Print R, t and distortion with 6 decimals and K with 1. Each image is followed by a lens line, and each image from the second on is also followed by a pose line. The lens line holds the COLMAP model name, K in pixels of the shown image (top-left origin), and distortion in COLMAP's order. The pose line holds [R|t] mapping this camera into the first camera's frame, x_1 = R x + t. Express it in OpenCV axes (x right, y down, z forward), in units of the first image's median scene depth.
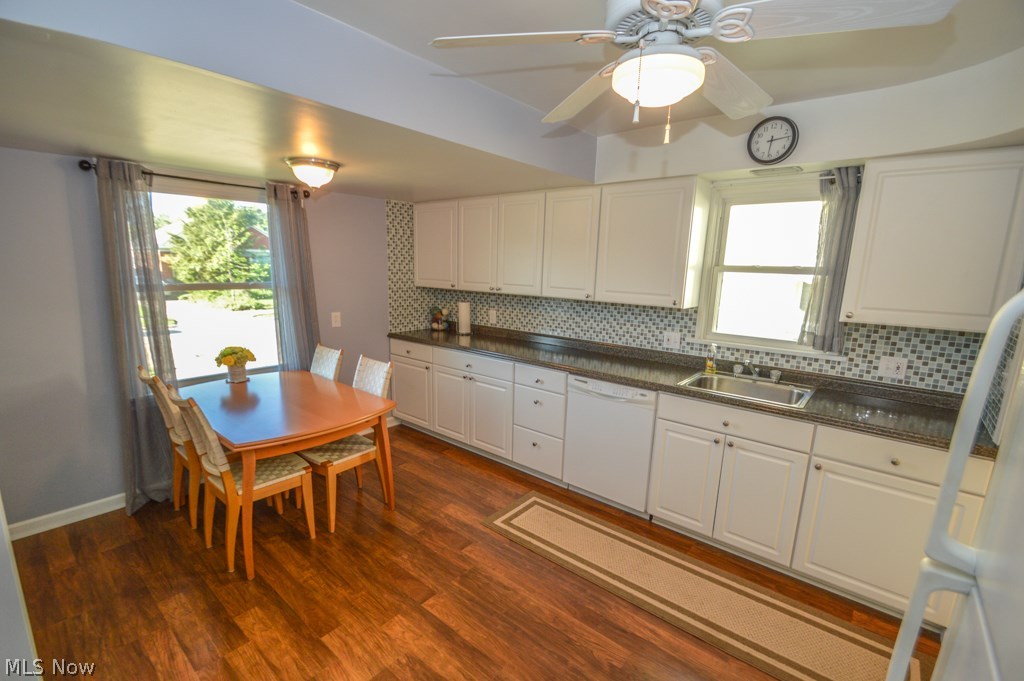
lens RADIAL K [[451.9, 0, 507.4], [0, 451.9, 357.6], [0, 0, 1]] dist [-0.002292, -0.002266]
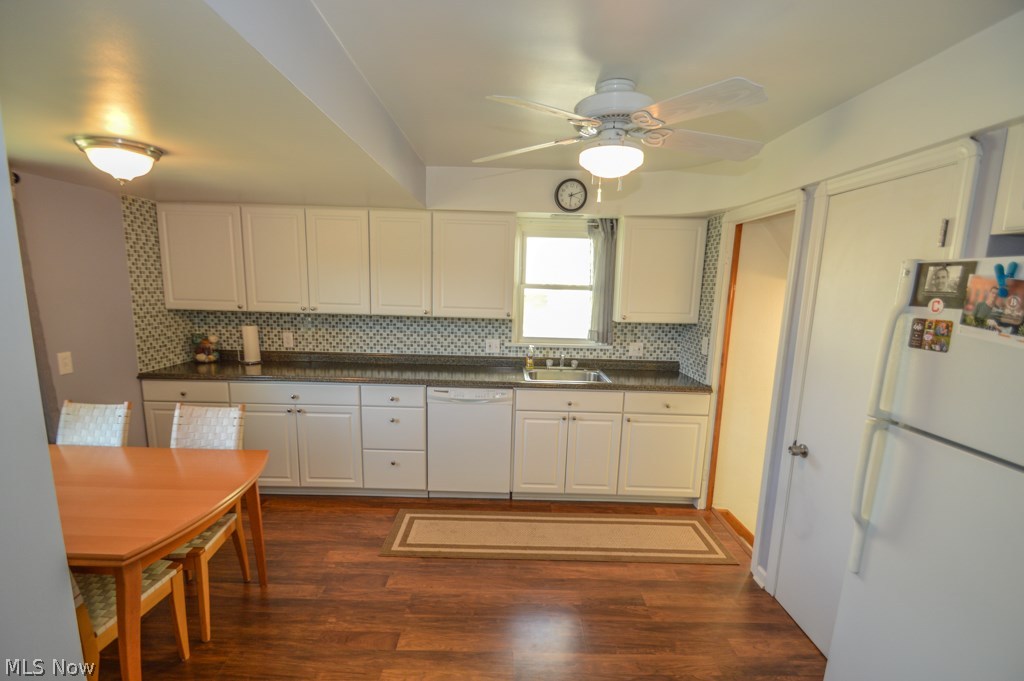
lens RADIAL K [[451.9, 0, 507.5], [0, 451.9, 357.1], [0, 0, 1]] dist [-0.002292, -0.002266]
pose [[0.759442, -0.107669, 0.641604, -0.392869], [0.123668, 0.992120, 0.020108, -0.030655], [-0.638713, 0.064075, 0.766773, 0.071269]]
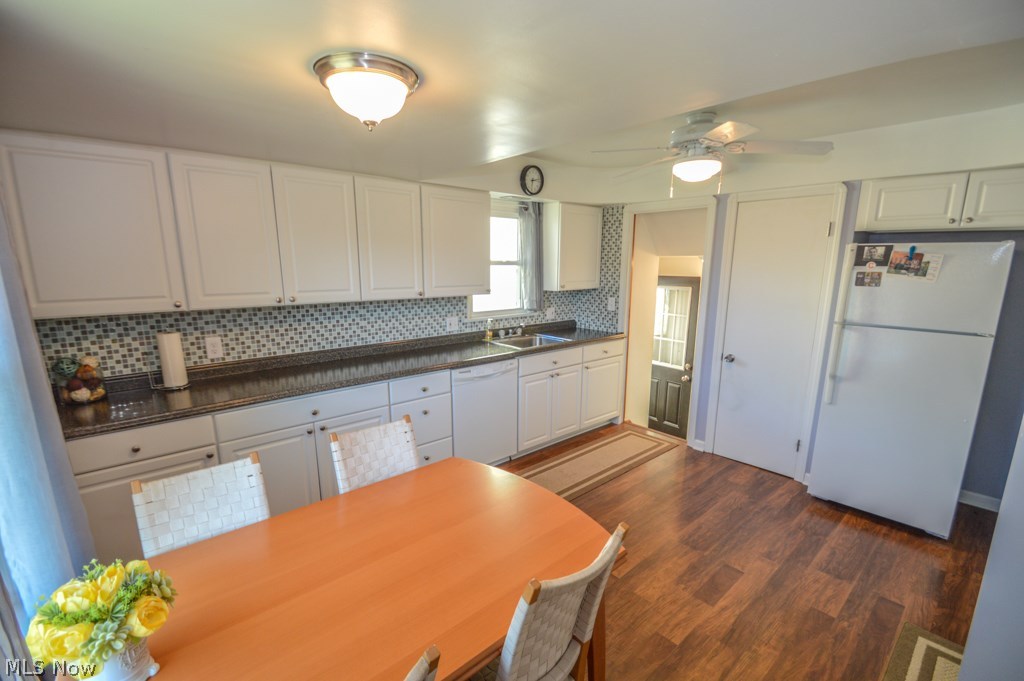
lens RADIAL K [[451.9, 0, 505.4], [0, 451.9, 359.8], [0, 0, 1]] dist [-0.002292, -0.002266]
pose [[0.144026, -0.229153, 0.962676, -0.829503], [0.203539, 0.958879, 0.197798, -0.164468], [-0.968415, 0.167454, 0.184745, 0.698587]]
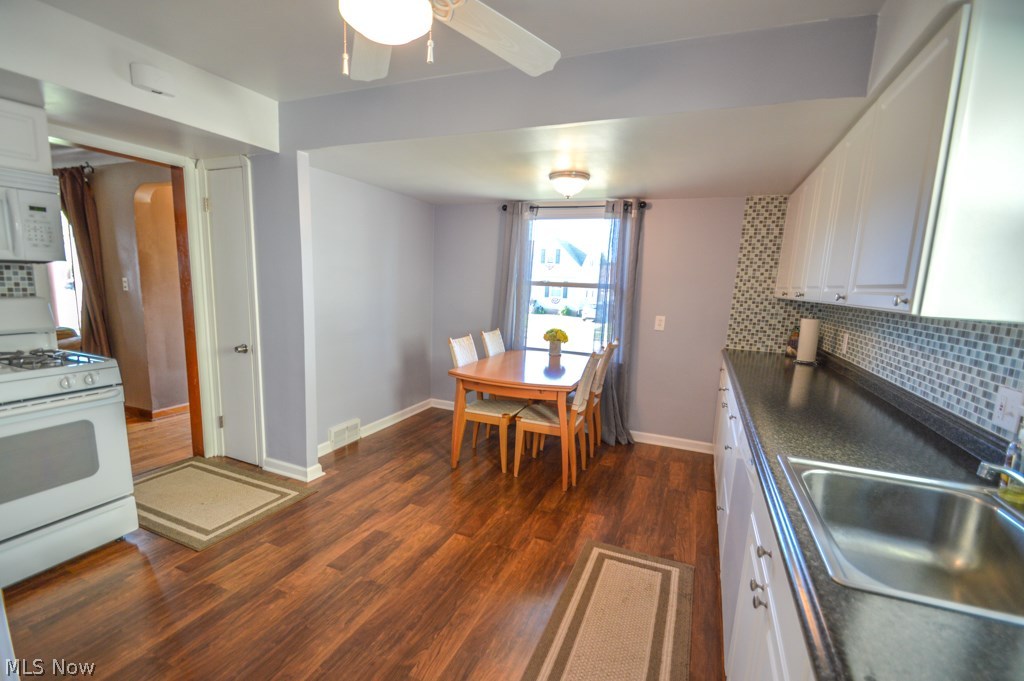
lens RADIAL K [[451.9, 0, 506.8], [0, 451.9, 357.8], [0, 0, 1]] dist [-0.002292, -0.002266]
pose [[0.296988, 0.147050, -0.943491, 0.633092], [-0.229200, 0.970163, 0.079061, -0.012299], [0.926966, 0.192768, 0.321831, 0.472181]]
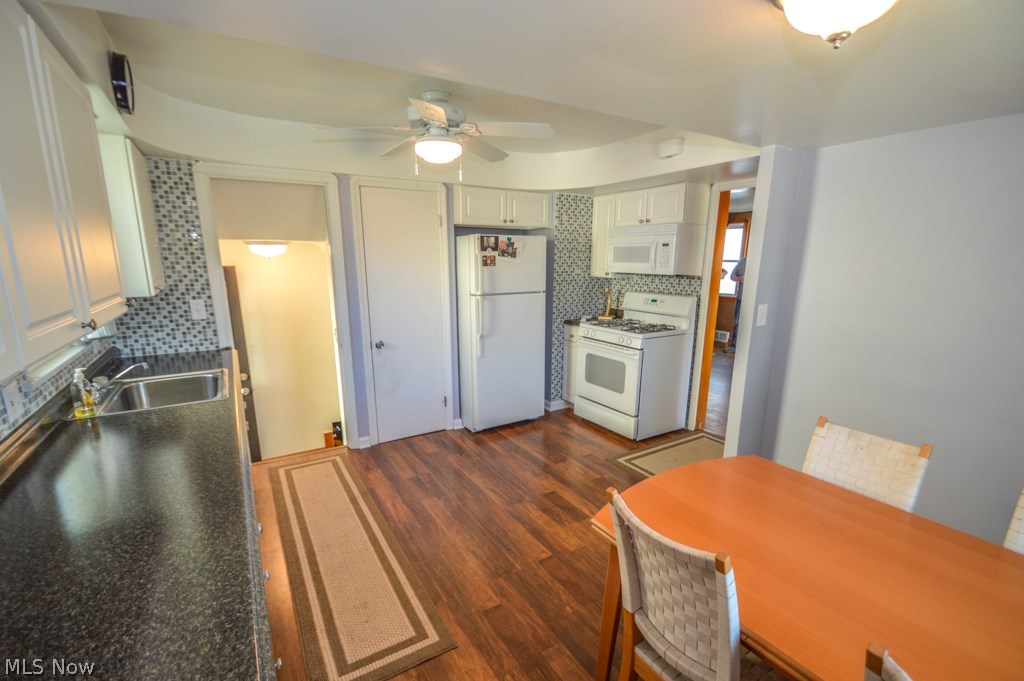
lens RADIAL K [[451.9, 0, 509.0], [0, 451.9, 360.2], [0, 0, 1]] dist [-0.002292, -0.002266]
pose [[-0.950028, -0.094605, 0.297484, -0.269229], [0.041221, 0.906606, 0.419959, -0.262431], [-0.309431, 0.411236, -0.857402, 1.285549]]
